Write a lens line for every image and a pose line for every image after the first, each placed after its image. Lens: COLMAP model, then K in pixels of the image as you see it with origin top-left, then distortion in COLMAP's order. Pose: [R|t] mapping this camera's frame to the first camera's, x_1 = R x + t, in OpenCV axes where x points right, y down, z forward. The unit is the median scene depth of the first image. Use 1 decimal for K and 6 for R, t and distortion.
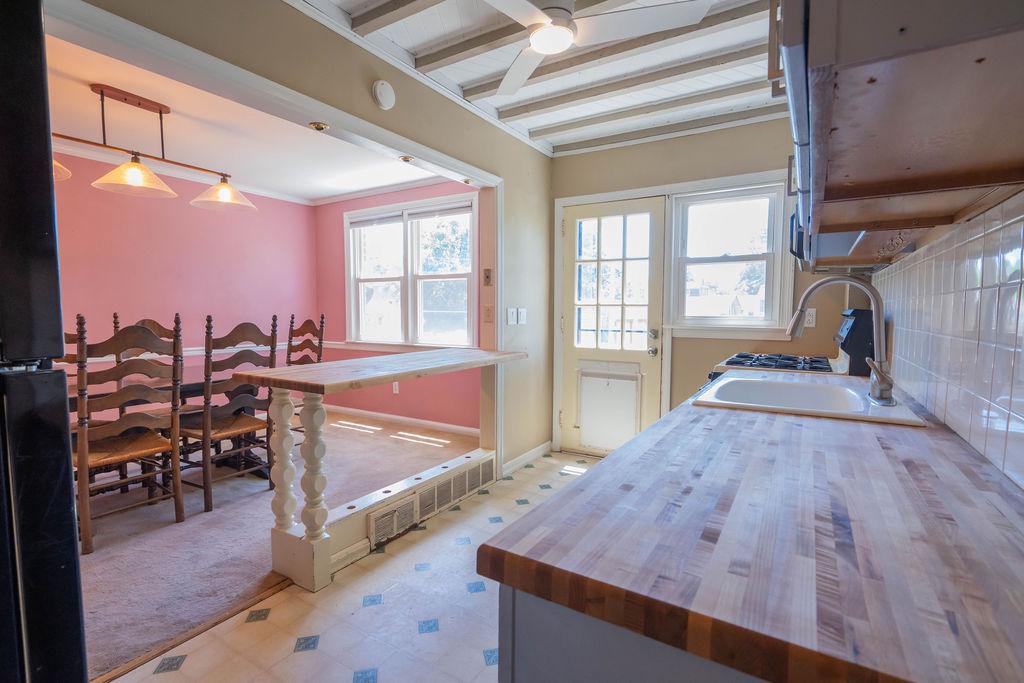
lens RADIAL K [[480.0, 0, 514.0], [0, 480.0, 345.4], [0, 0, 1]] dist [0.003297, 0.000486]
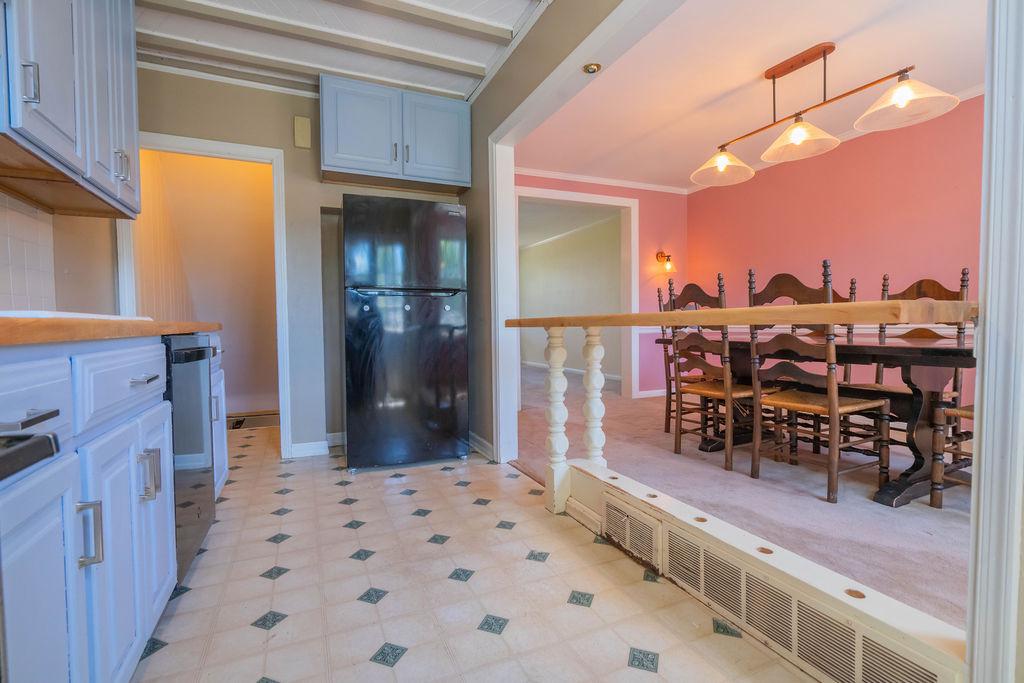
lens RADIAL K [[480.0, 0, 513.3], [0, 480.0, 338.4], [0, 0, 1]] dist [0.003297, 0.000486]
pose [[-0.565179, 0.033954, -0.824269, 0.382590], [-0.042210, 0.996654, 0.069997, 0.024318], [0.823888, 0.074353, -0.561855, 1.063685]]
